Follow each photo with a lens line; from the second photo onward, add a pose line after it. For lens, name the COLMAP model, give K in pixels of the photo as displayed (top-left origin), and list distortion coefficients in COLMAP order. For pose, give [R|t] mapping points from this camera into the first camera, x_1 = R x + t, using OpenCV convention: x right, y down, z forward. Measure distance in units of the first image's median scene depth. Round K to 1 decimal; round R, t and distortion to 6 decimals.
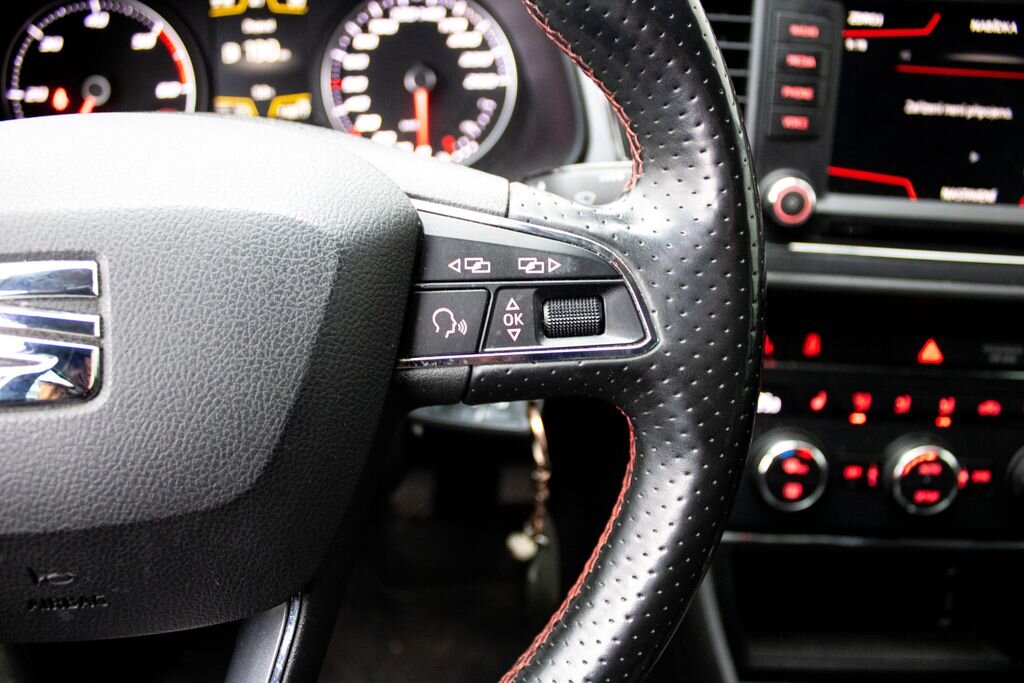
lens RADIAL K [[810.9, 0, 512.0], [0, 810.9, 341.5], [0, 0, 1]] dist [-0.173629, 0.119850]
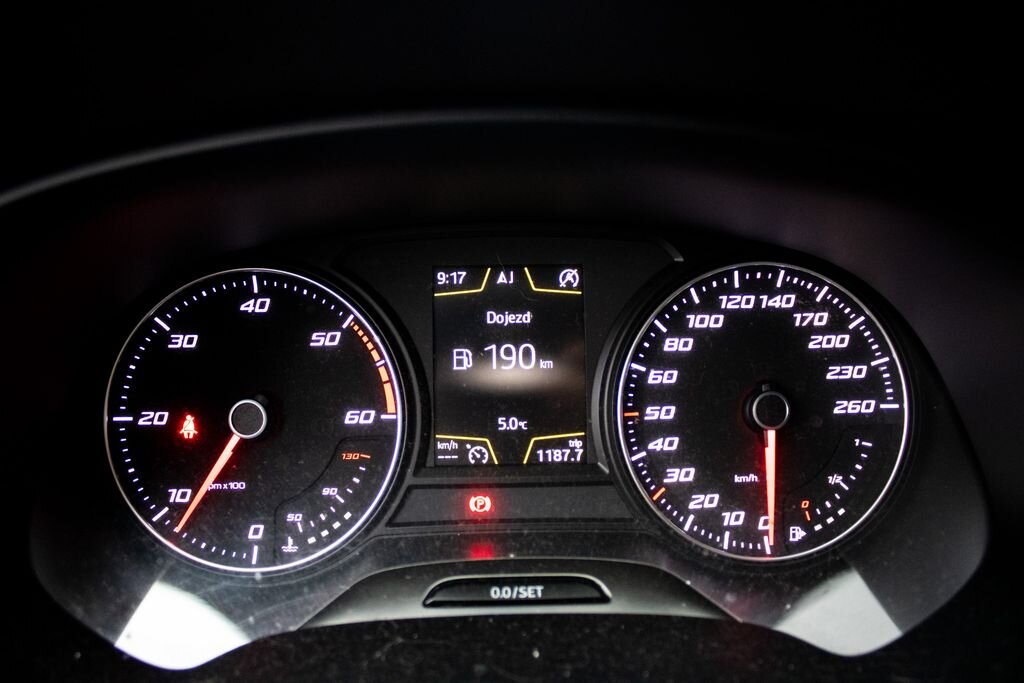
lens RADIAL K [[810.9, 0, 512.0], [0, 810.9, 341.5], [0, 0, 1]] dist [-0.173629, 0.119850]
pose [[0.996499, 0.001305, -0.083595, -0.294529], [-0.020631, 0.972796, -0.230744, -0.260259], [0.081020, 0.231661, 0.969417, 0.412420]]
